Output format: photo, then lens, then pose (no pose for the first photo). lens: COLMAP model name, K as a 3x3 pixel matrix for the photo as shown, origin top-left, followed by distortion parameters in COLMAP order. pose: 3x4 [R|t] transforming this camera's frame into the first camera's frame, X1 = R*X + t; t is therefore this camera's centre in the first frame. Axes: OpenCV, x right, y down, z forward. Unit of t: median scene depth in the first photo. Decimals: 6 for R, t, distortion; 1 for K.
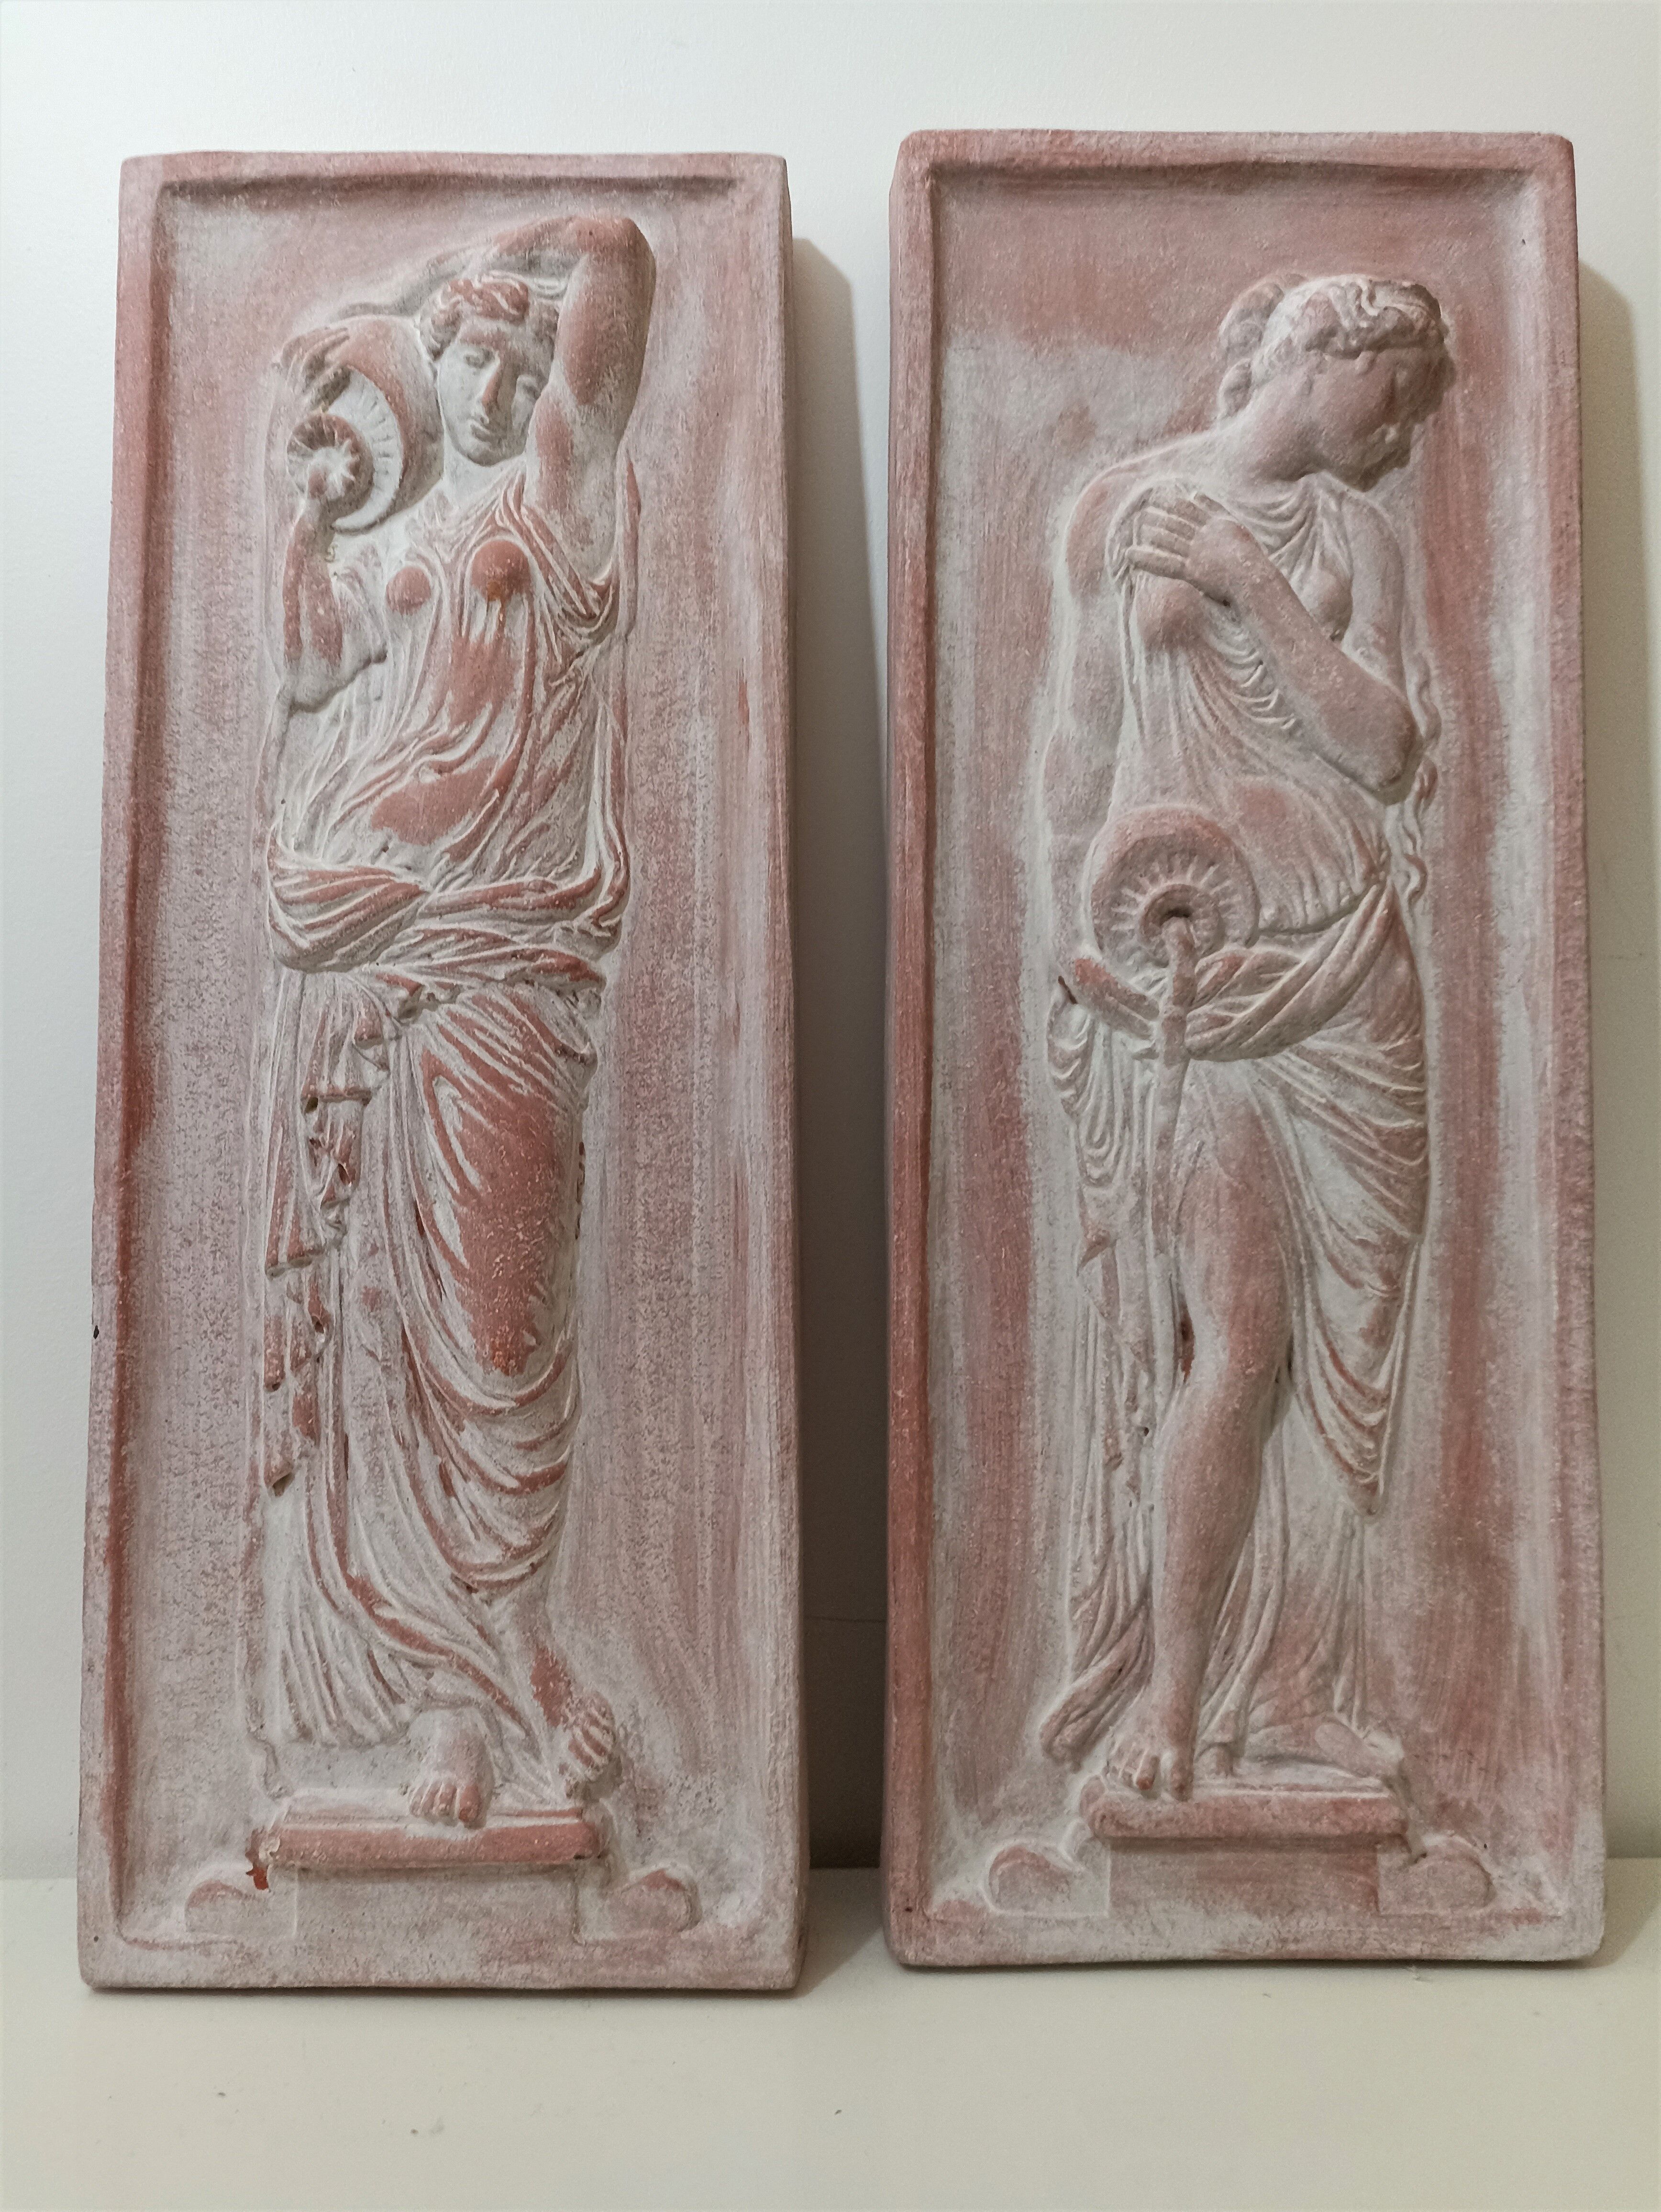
lens RADIAL K [[1574.0, 0, 830.5], [0, 1574.0, 1106.0], [0, 0, 1]] dist [0.048245, -0.090271]
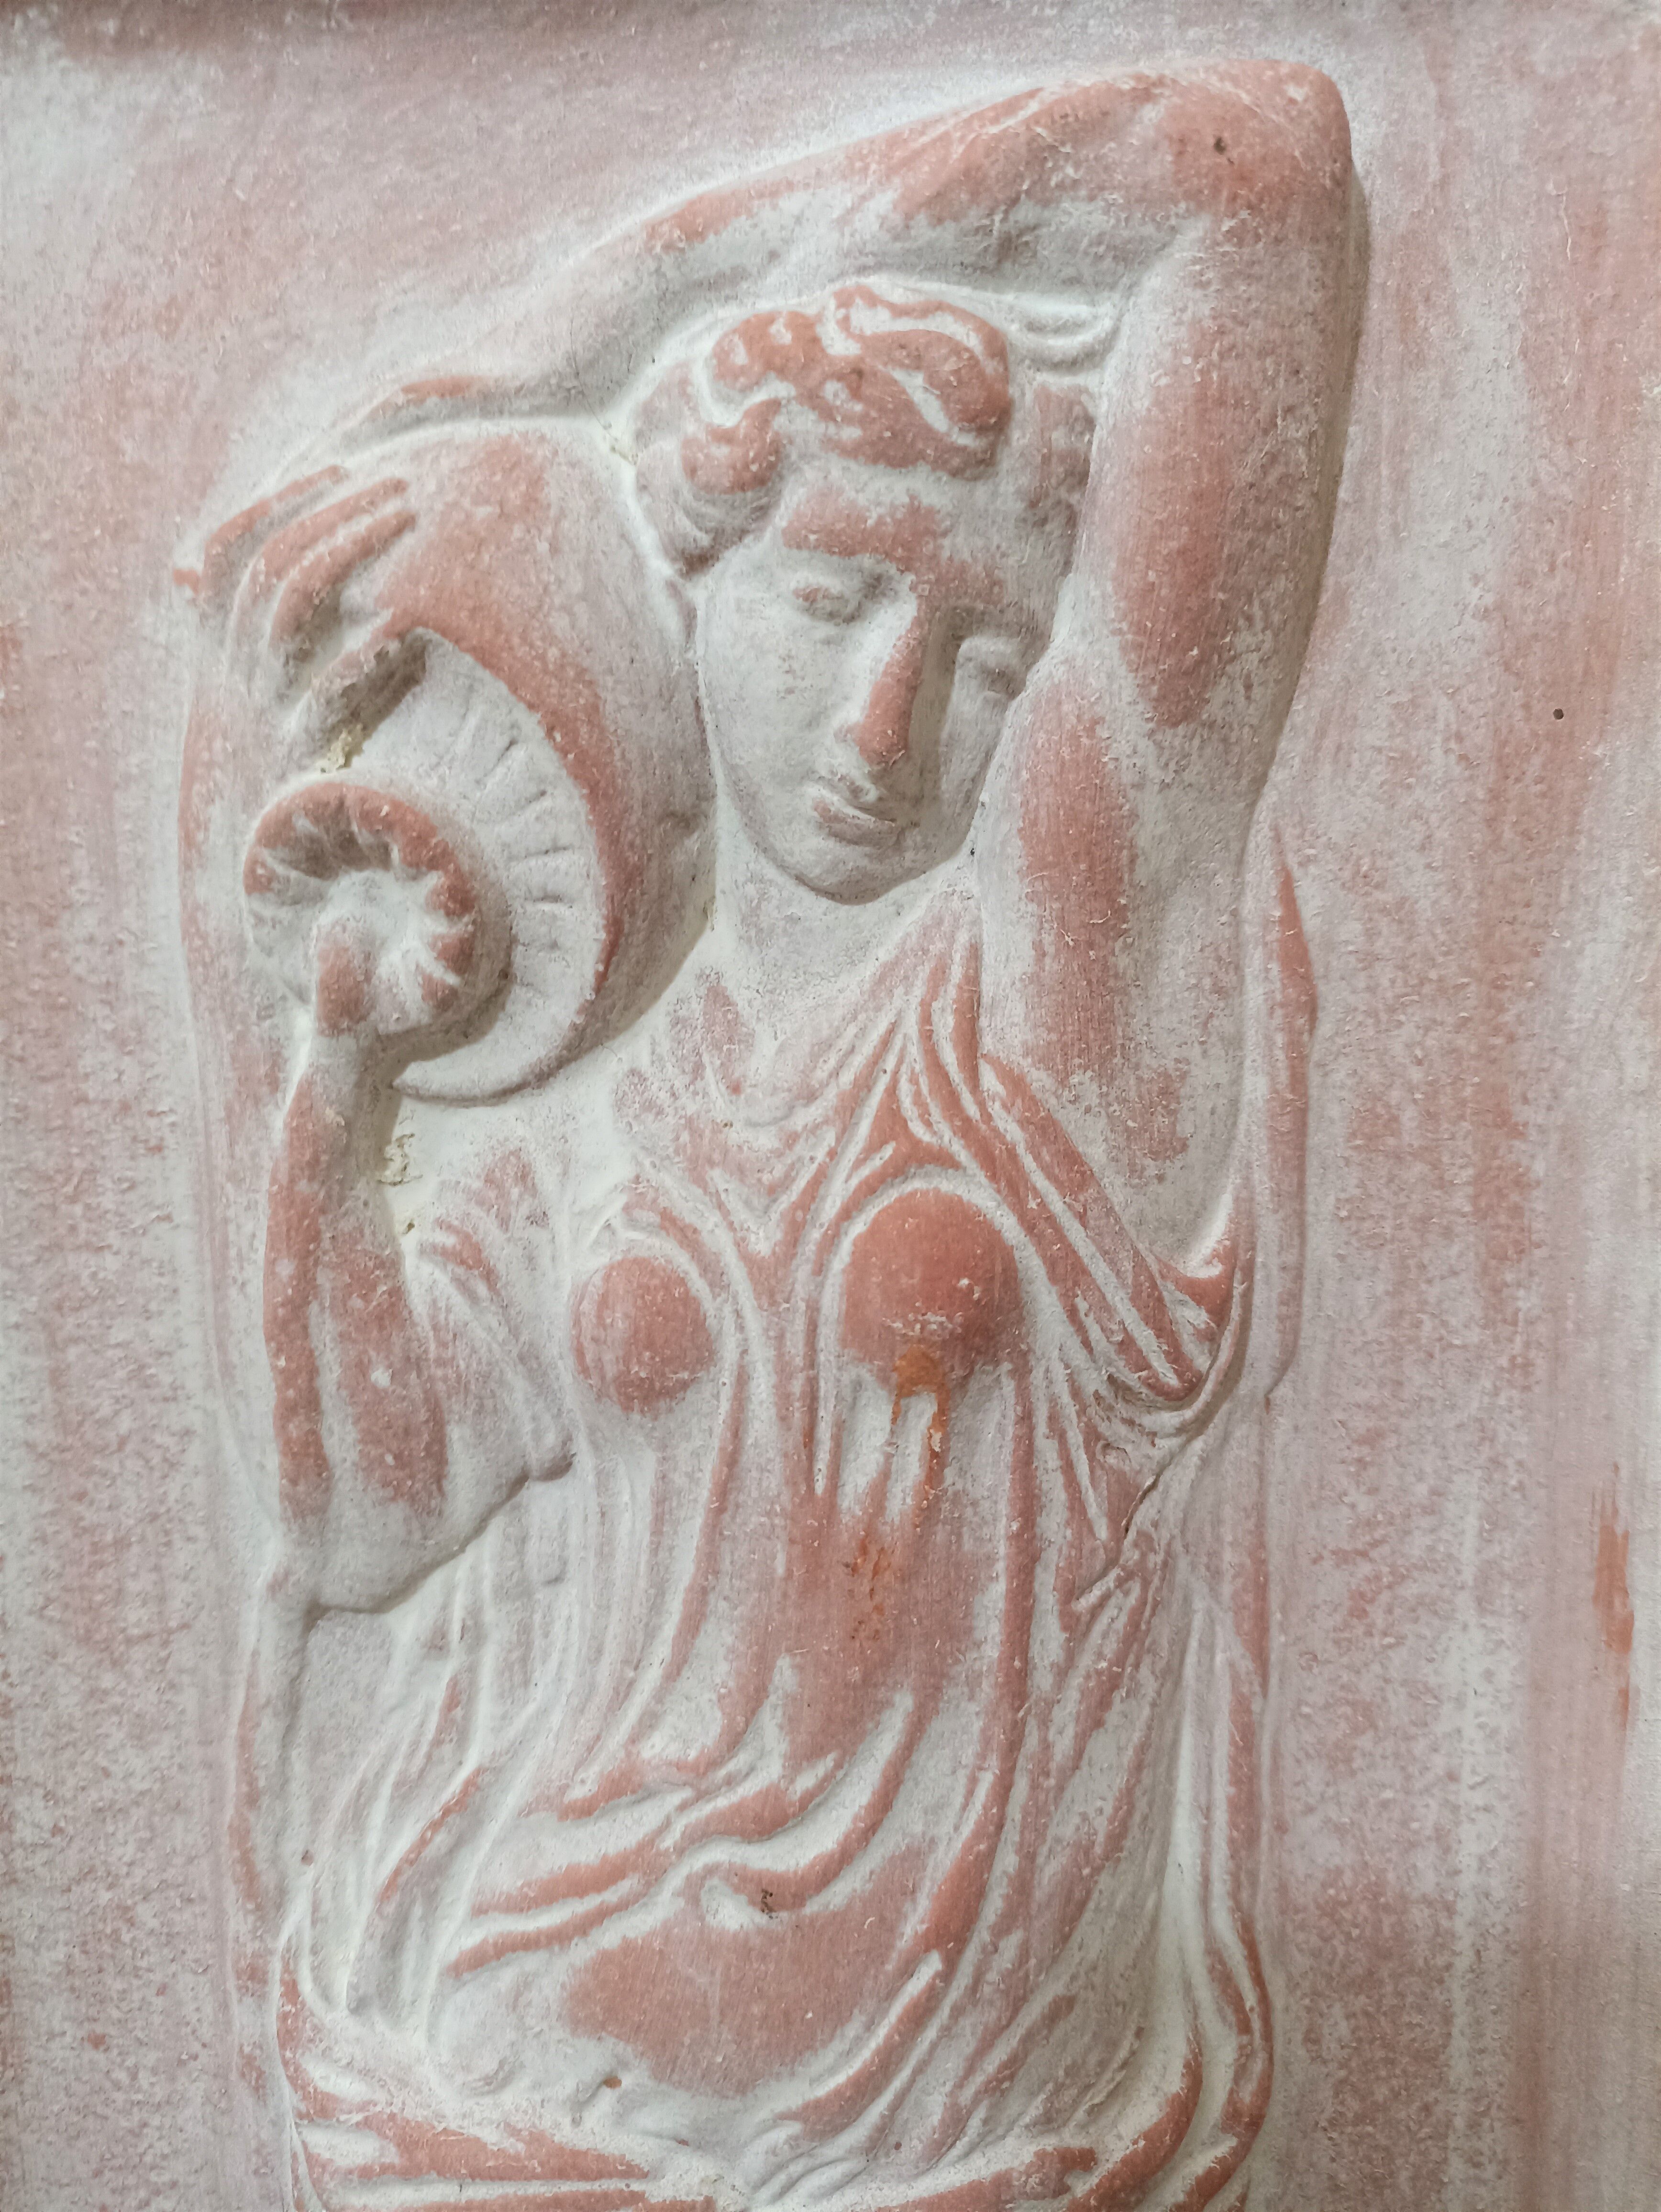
lens RADIAL K [[1661.5, 0, 830.5], [0, 1661.5, 1106.0], [0, 0, 1]] dist [0.036347, -0.107886]
pose [[0.999612, -0.012925, -0.024663, -0.217577], [0.016879, 0.985720, 0.167542, -0.427764], [0.022145, -0.167893, 0.985556, 0.665813]]
